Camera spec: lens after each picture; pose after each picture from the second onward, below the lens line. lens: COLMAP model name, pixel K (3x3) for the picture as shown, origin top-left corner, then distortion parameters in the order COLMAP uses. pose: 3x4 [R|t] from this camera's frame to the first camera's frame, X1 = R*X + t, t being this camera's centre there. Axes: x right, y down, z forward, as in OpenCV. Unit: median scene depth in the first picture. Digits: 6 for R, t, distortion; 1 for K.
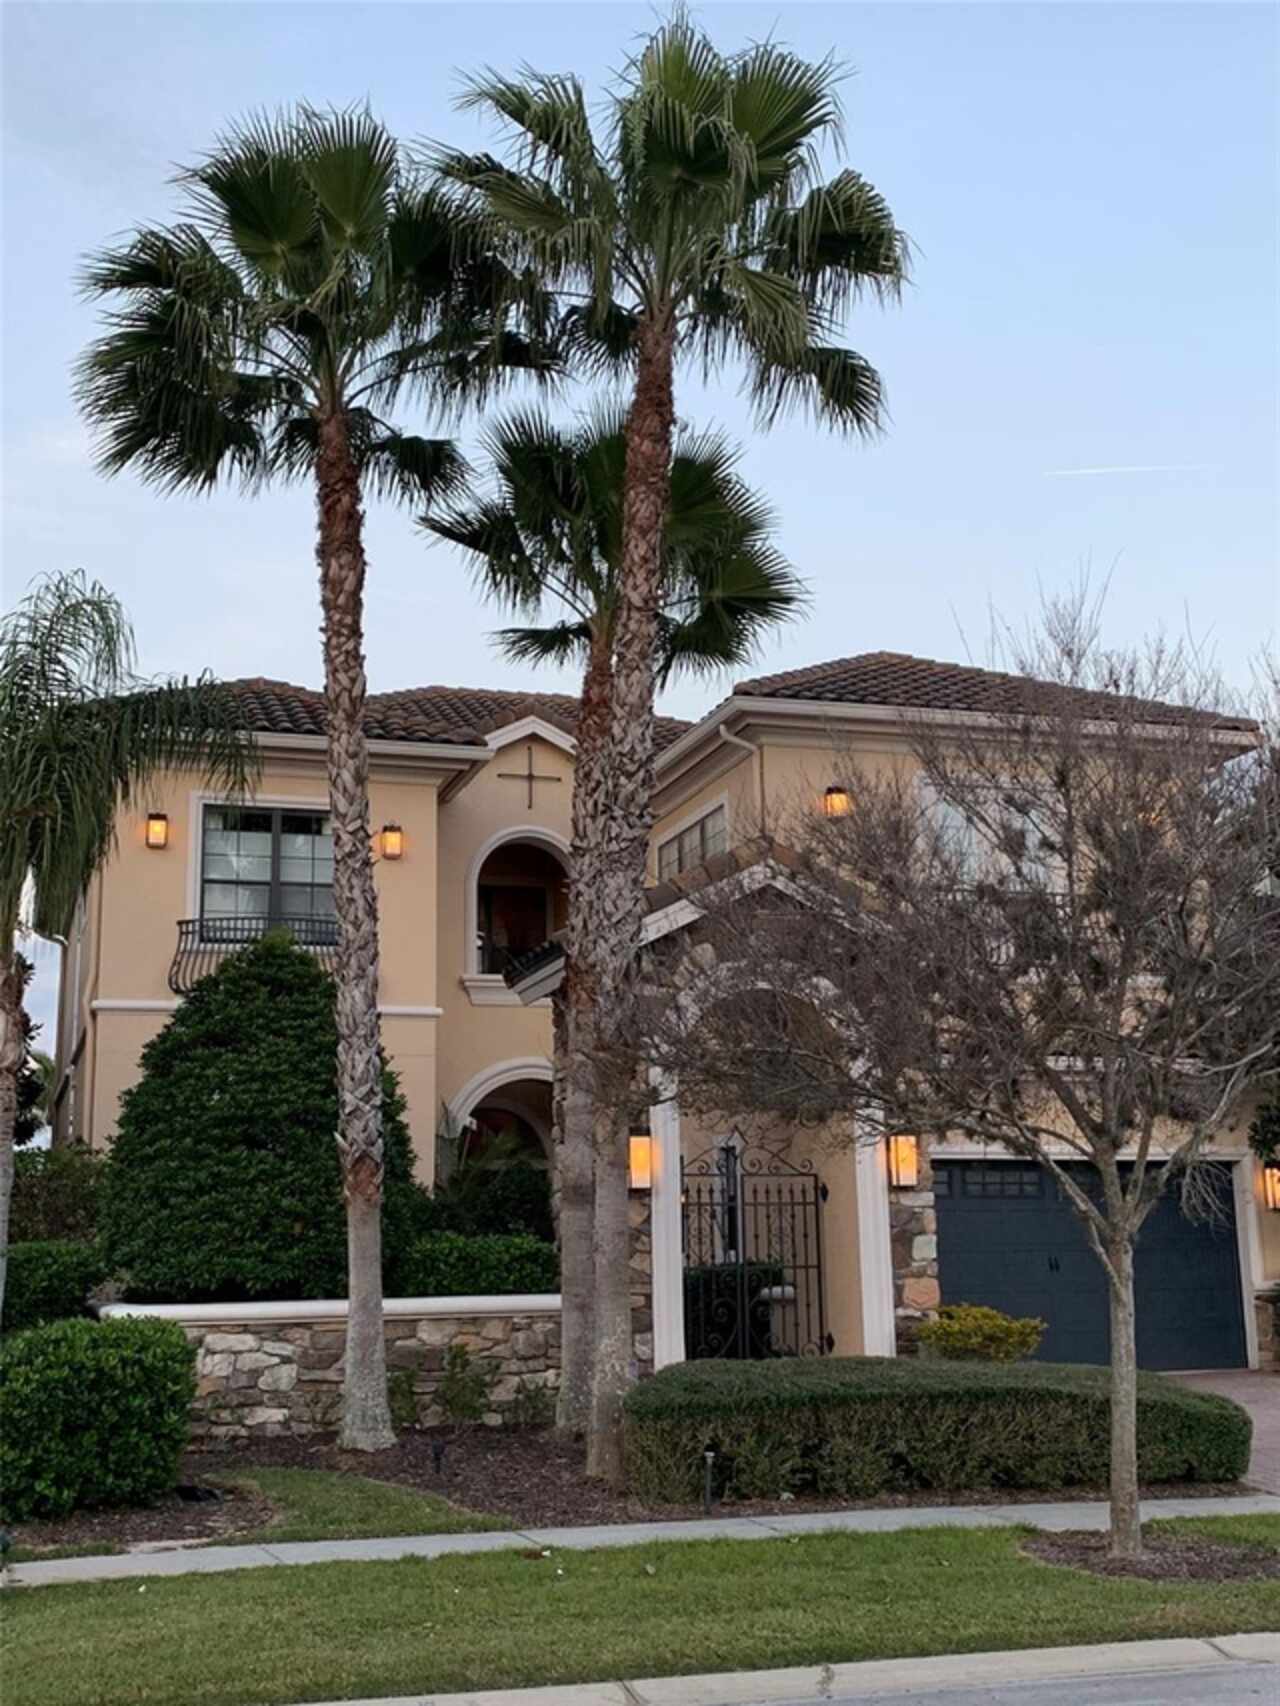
lens RADIAL K [[2008.1, 0, 640.0], [0, 2008.1, 853.0], [0, 0, 1]] dist [0.186512, -0.604855]
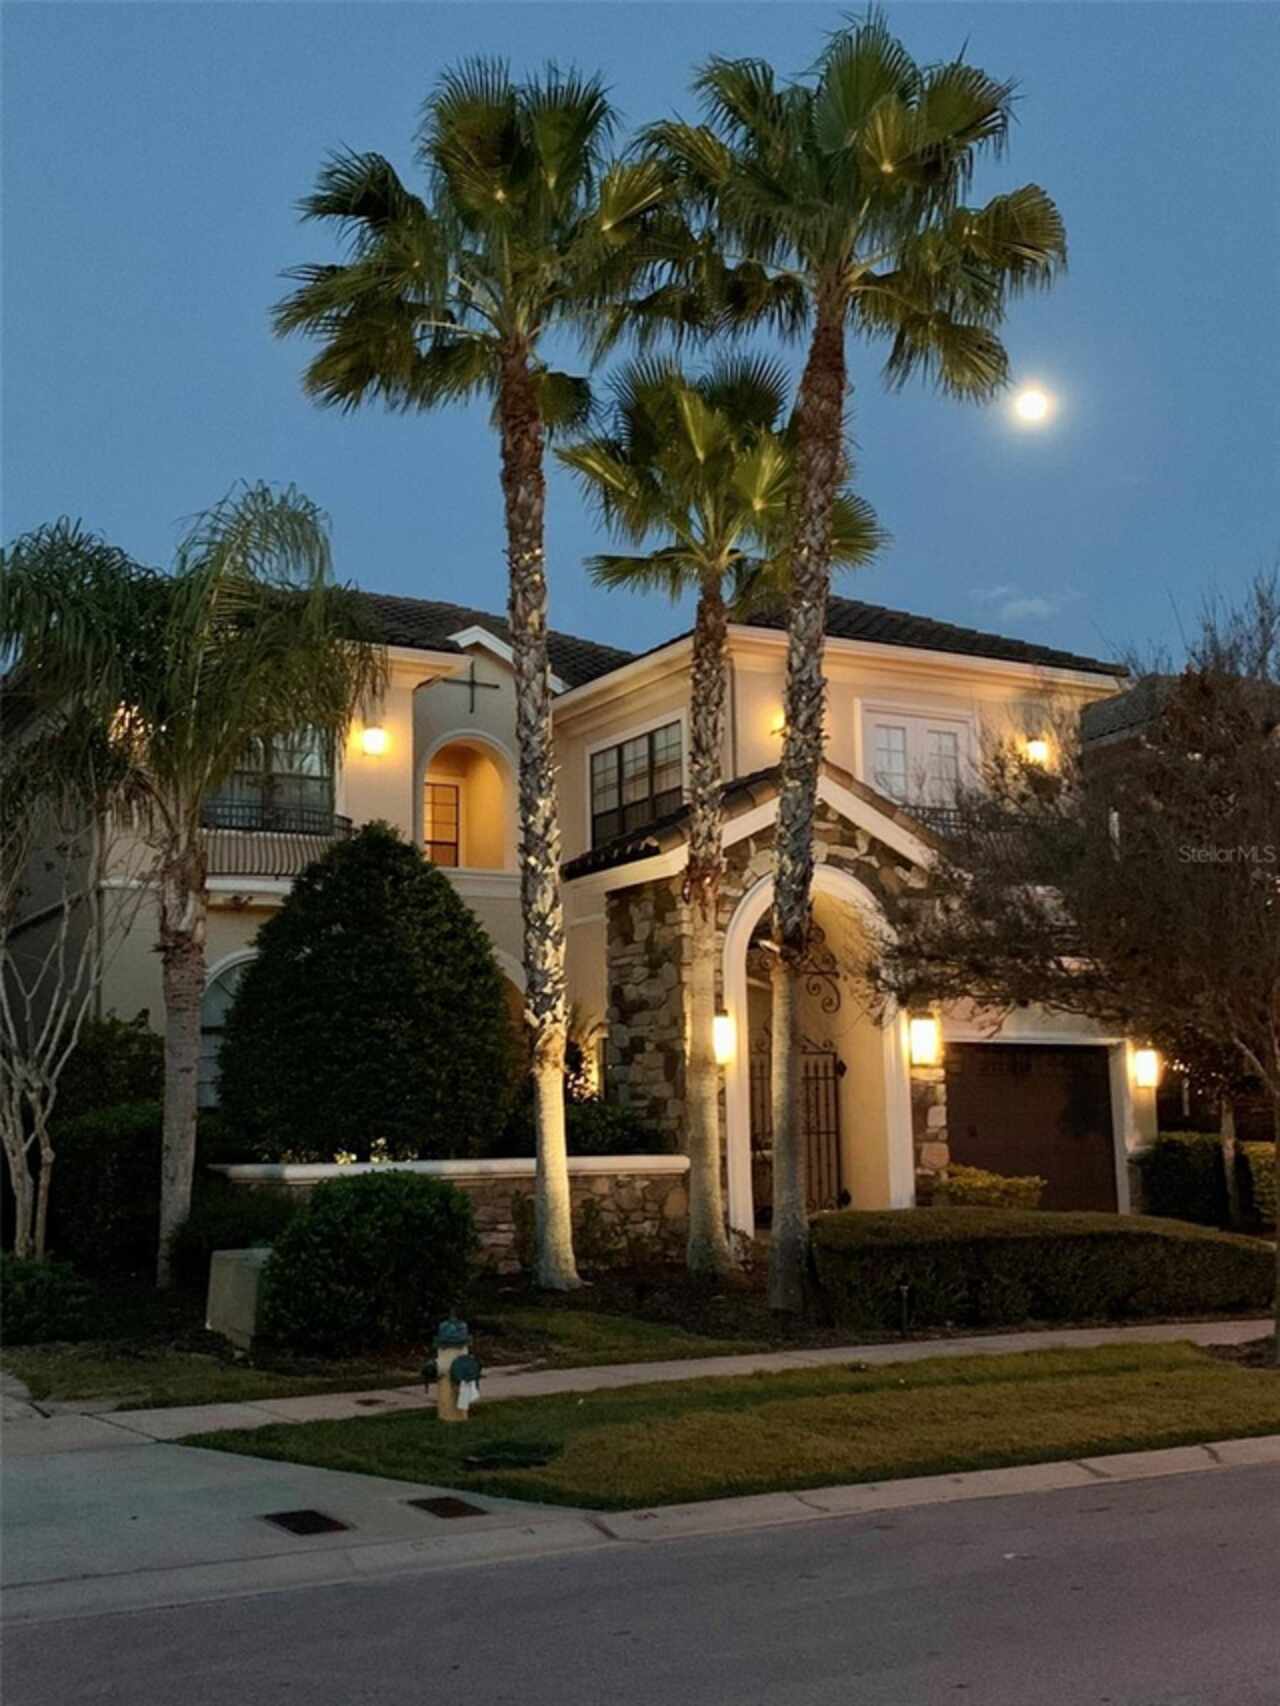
lens RADIAL K [[1907.0, 0, 640.0], [0, 1907.0, 853.0], [0, 0, 1]] dist [0.197897, -0.670287]
pose [[0.977867, 0.032911, 0.206621, -0.270031], [-0.043771, 0.997878, 0.048208, -0.000972], [-0.204596, -0.056185, 0.977233, -0.030841]]
